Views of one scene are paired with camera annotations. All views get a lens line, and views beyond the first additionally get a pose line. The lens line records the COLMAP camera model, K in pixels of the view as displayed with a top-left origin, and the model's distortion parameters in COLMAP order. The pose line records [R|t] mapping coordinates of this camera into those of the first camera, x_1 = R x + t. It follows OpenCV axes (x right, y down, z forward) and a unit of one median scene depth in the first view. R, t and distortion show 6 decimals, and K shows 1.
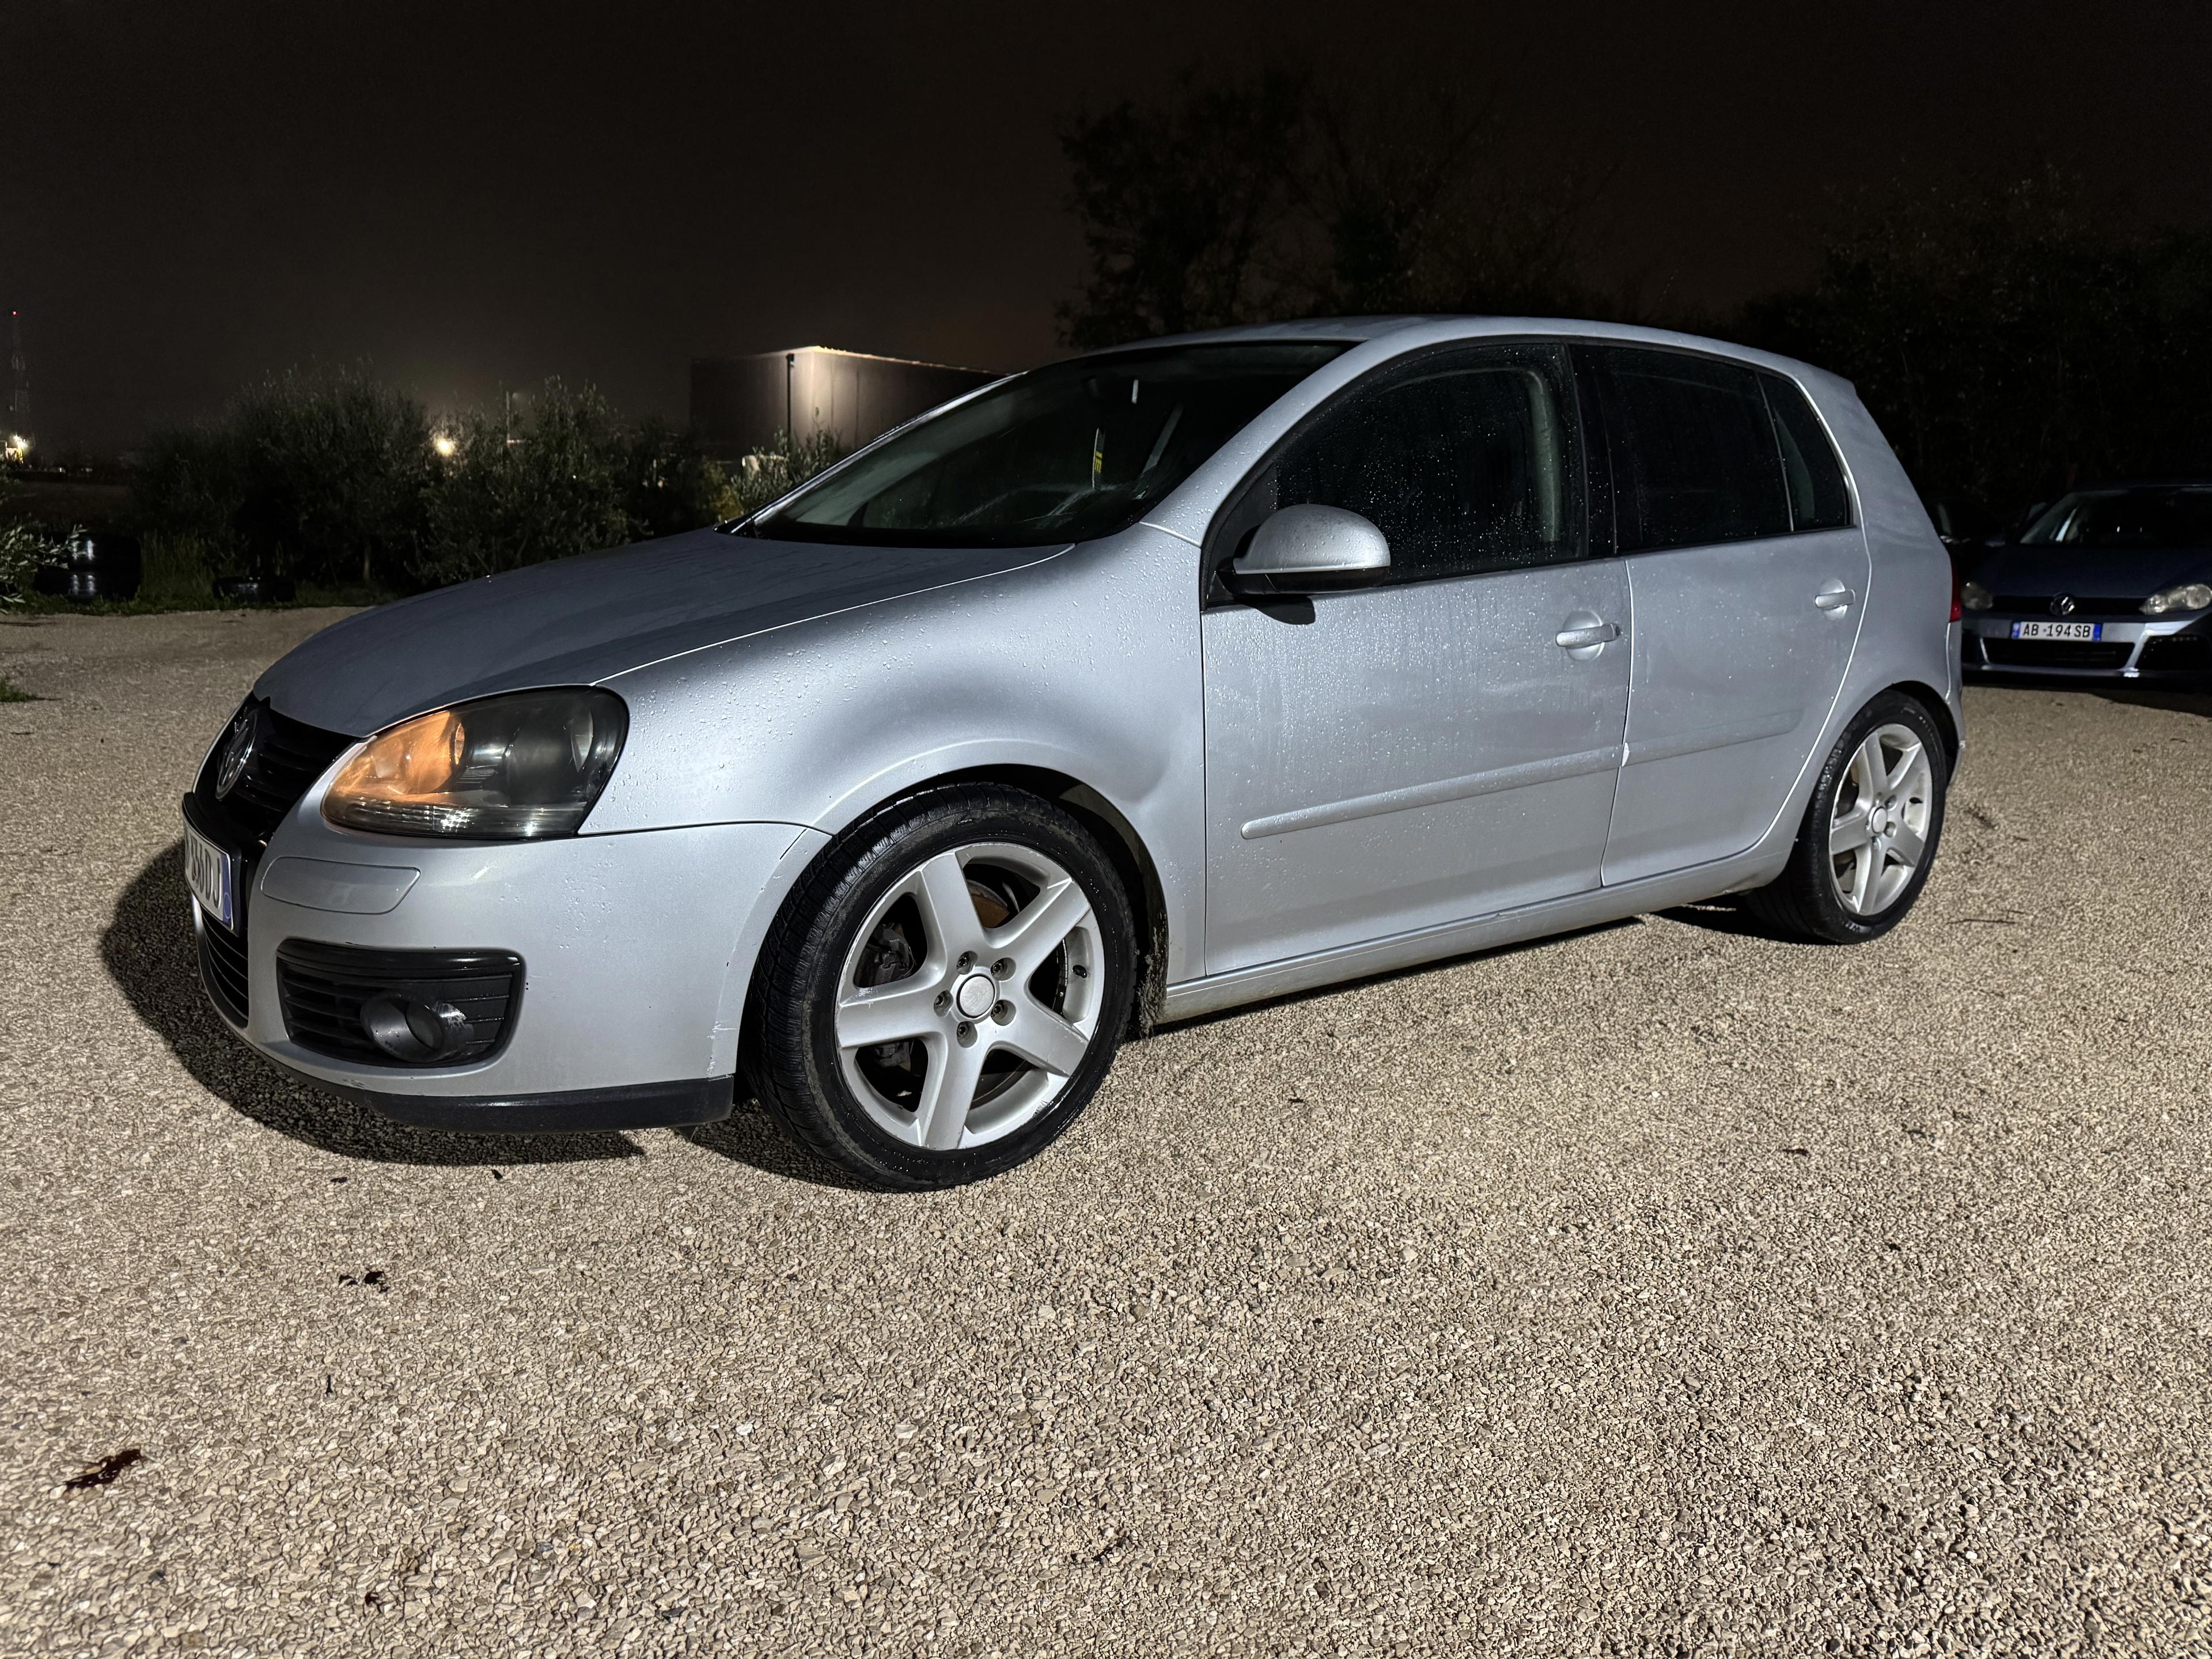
lens RADIAL K [[1675.0, 0, 1096.3], [0, 1675.0, 827.0], [0, 0, 1]] dist [0.005541, -0.010829]
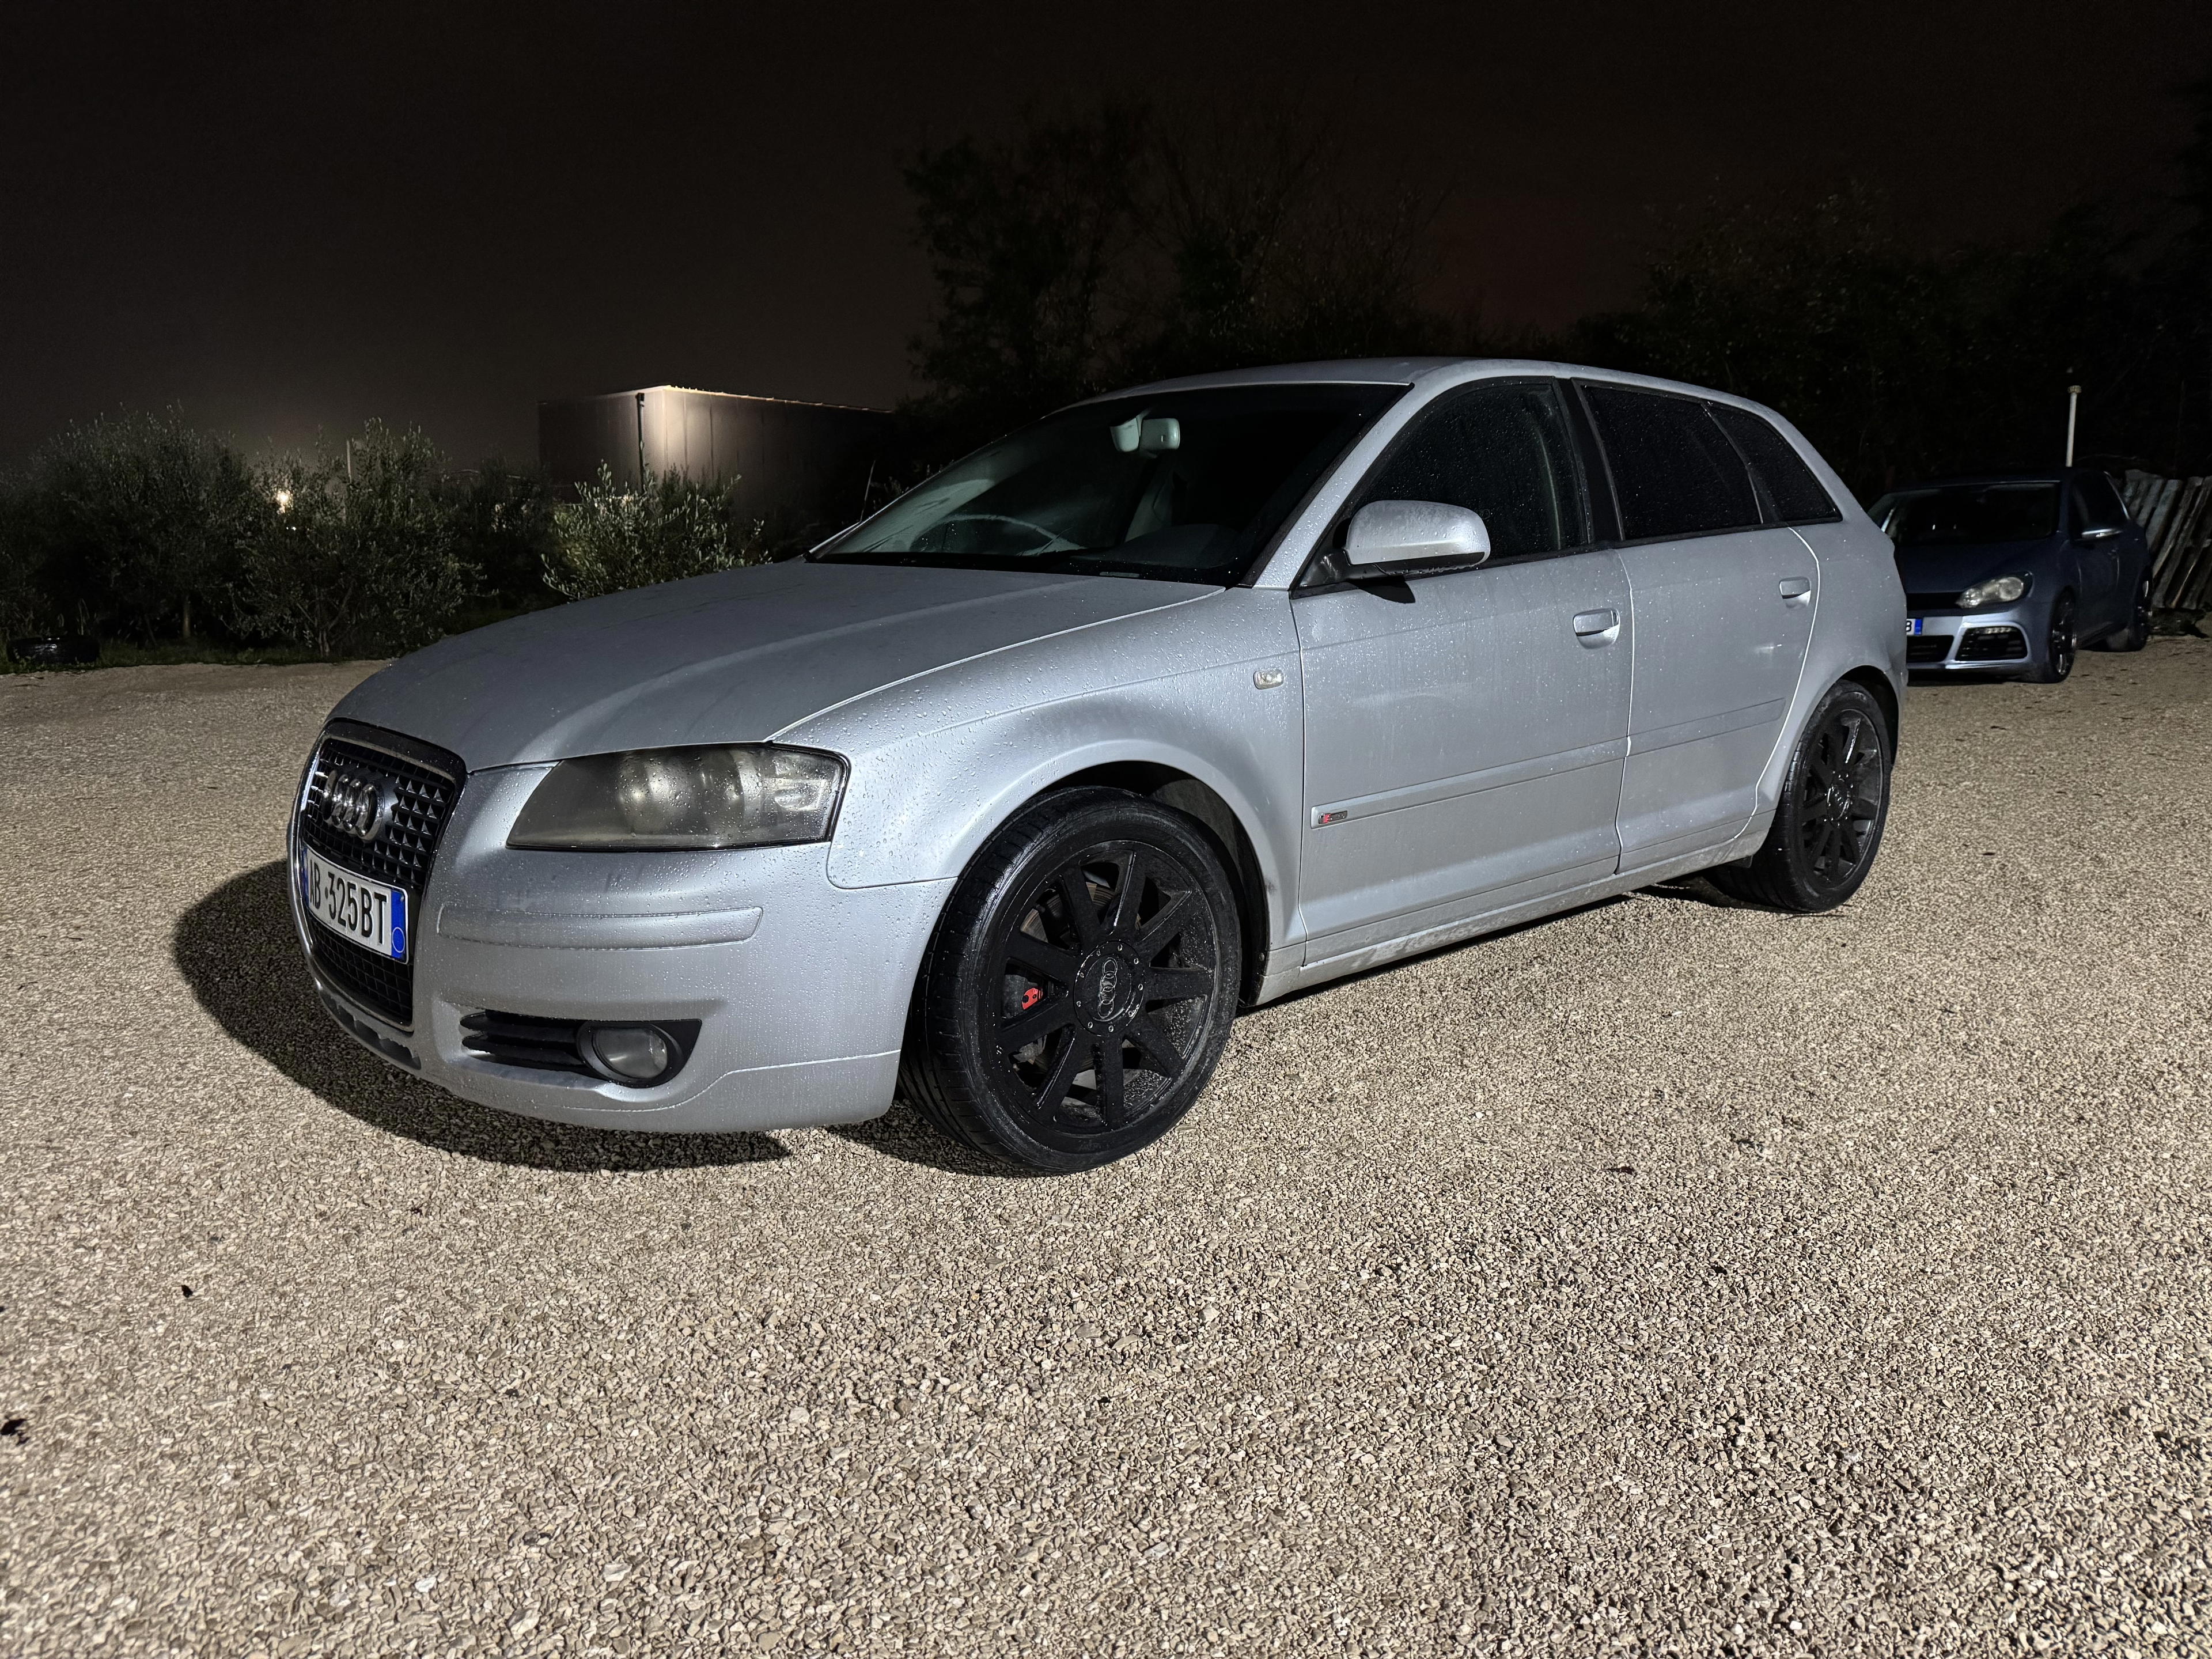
lens RADIAL K [[1661.9, 0, 1114.9], [0, 1661.9, 825.3], [0, 0, 1]] dist [0.024101, -0.033359]
pose [[0.995713, -0.044532, 0.081075, 0.081837], [0.046011, 0.998805, -0.016466, -0.000499], [-0.080245, 0.020125, 0.996572, 0.096867]]
